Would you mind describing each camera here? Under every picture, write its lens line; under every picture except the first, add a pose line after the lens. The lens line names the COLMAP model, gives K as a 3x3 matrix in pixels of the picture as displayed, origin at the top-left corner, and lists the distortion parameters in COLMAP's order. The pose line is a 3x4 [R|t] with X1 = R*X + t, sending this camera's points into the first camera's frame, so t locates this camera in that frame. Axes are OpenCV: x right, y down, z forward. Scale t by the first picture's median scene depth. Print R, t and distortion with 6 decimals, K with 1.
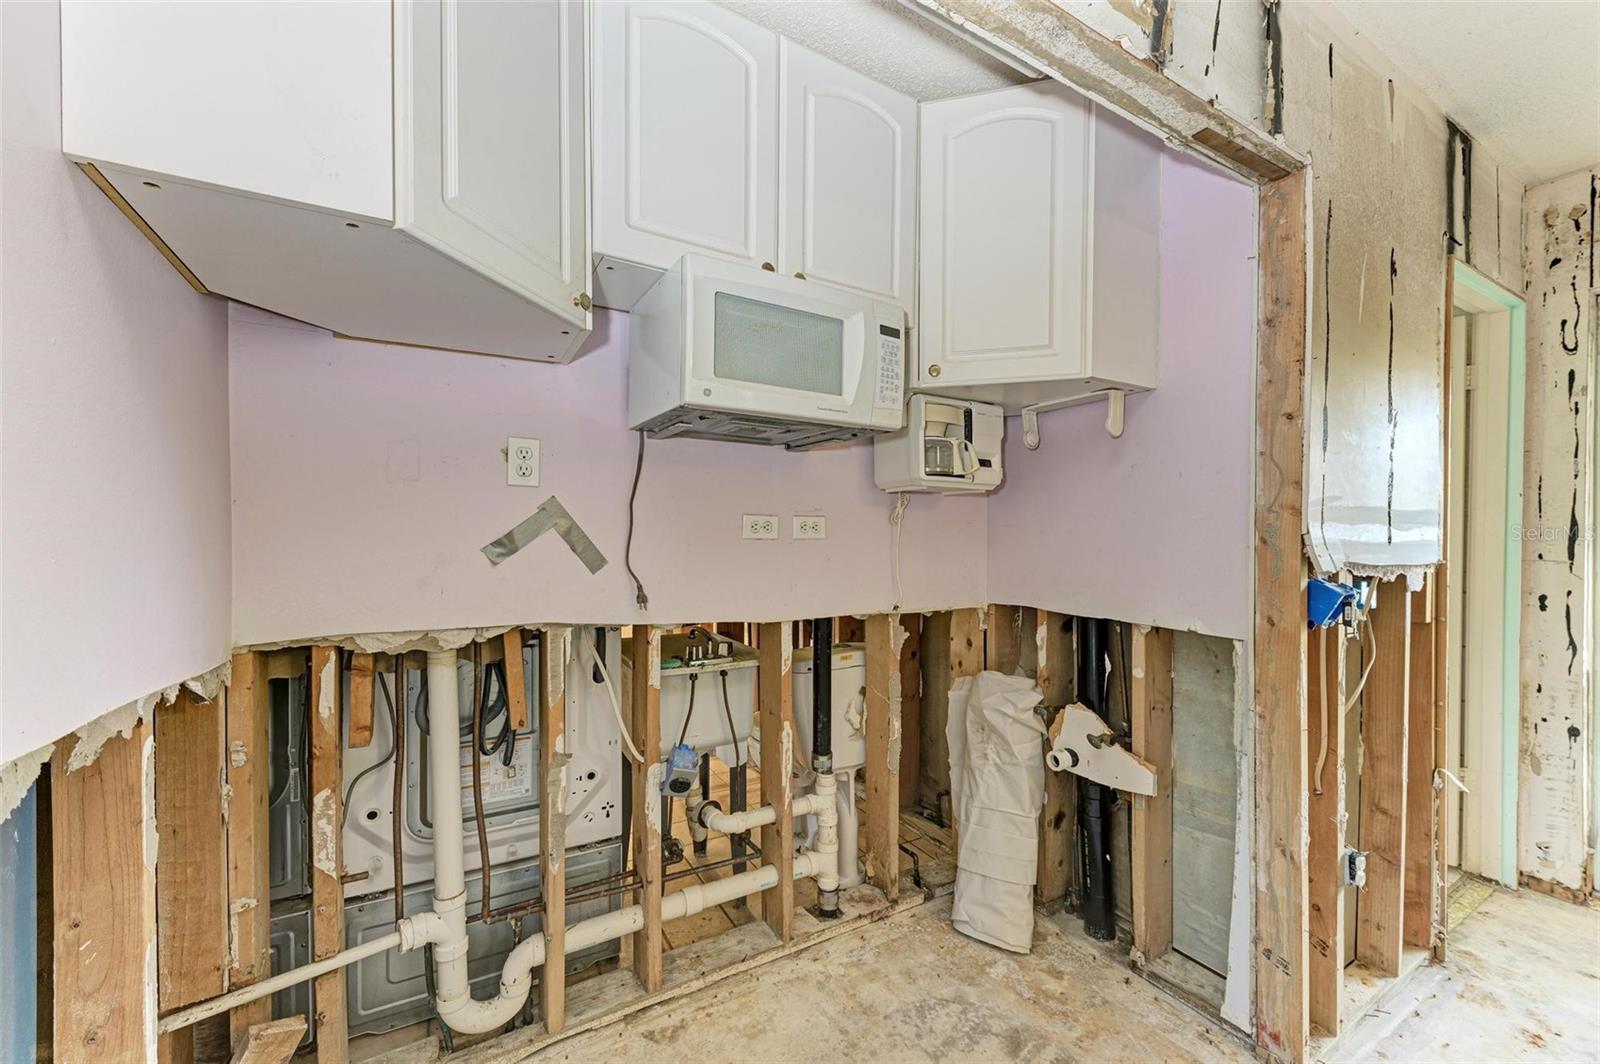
lens RADIAL K [[615.7, 0, 801.9], [0, 615.7, 538.0], [0, 0, 1]] dist [0.010517, -0.002618]
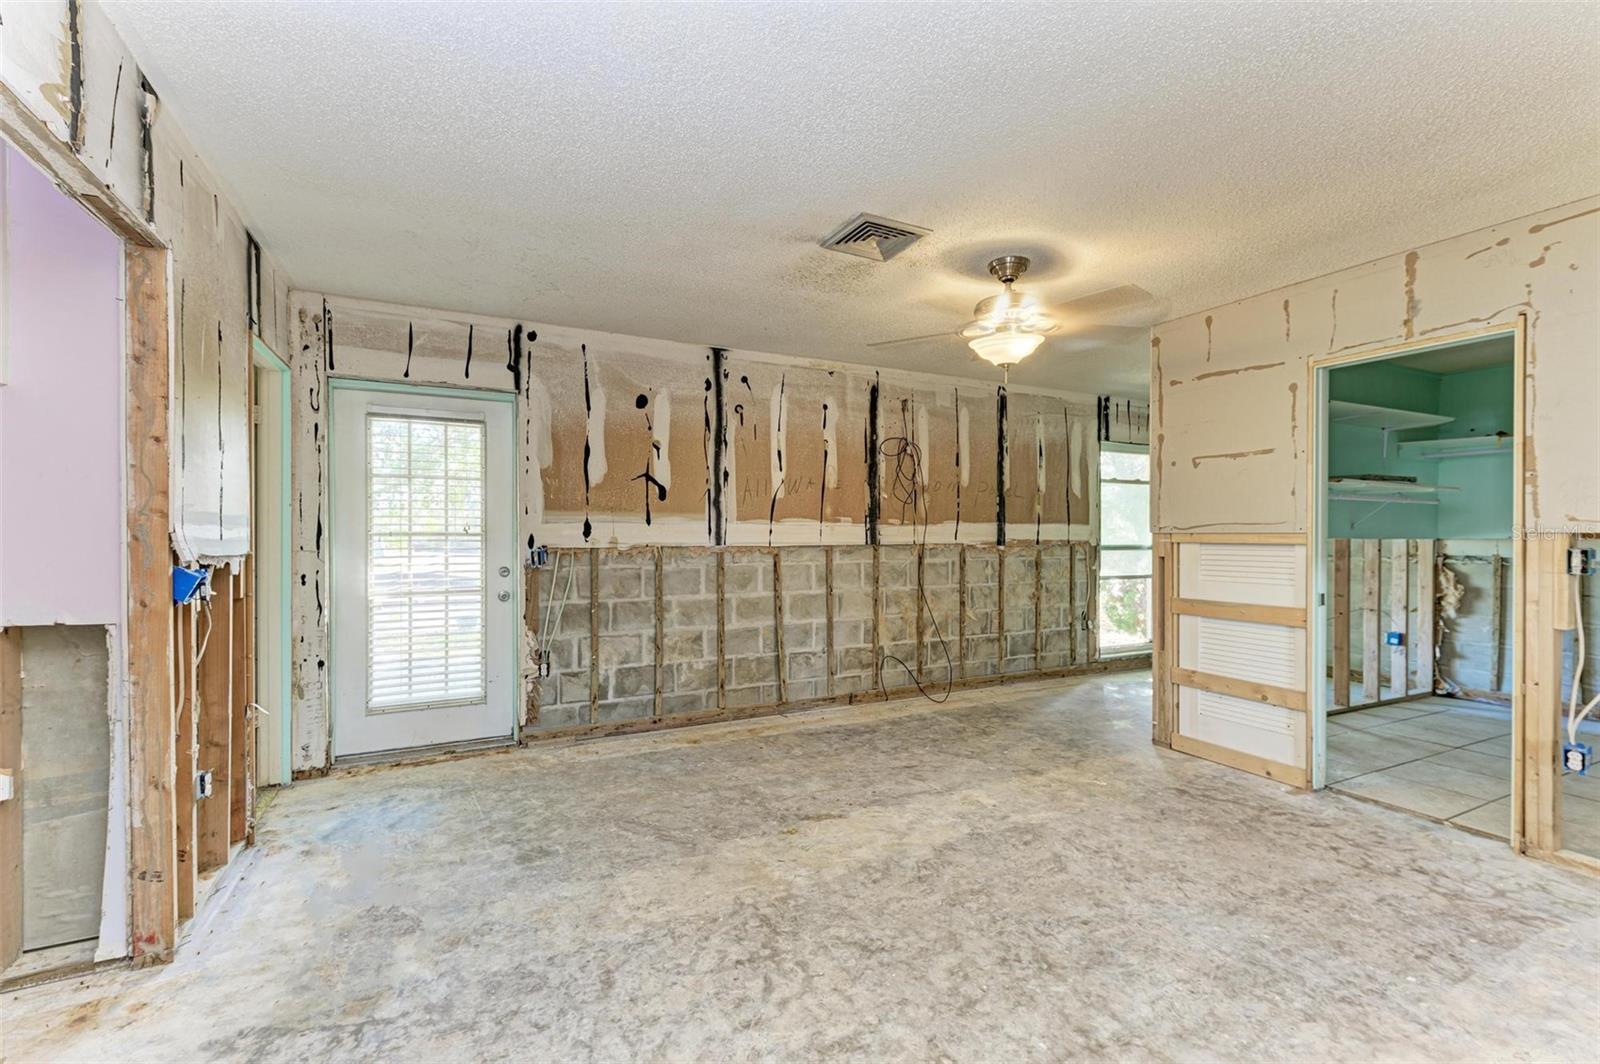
lens RADIAL K [[692.4, 0, 801.0], [0, 692.4, 538.2], [0, 0, 1]] dist [0.019651, -0.008067]
pose [[0.057591, -0.008850, 0.998301, -0.524235], [0.008878, 0.999926, 0.008352, 0.004546], [-0.998301, 0.008382, 0.057666, -0.363966]]
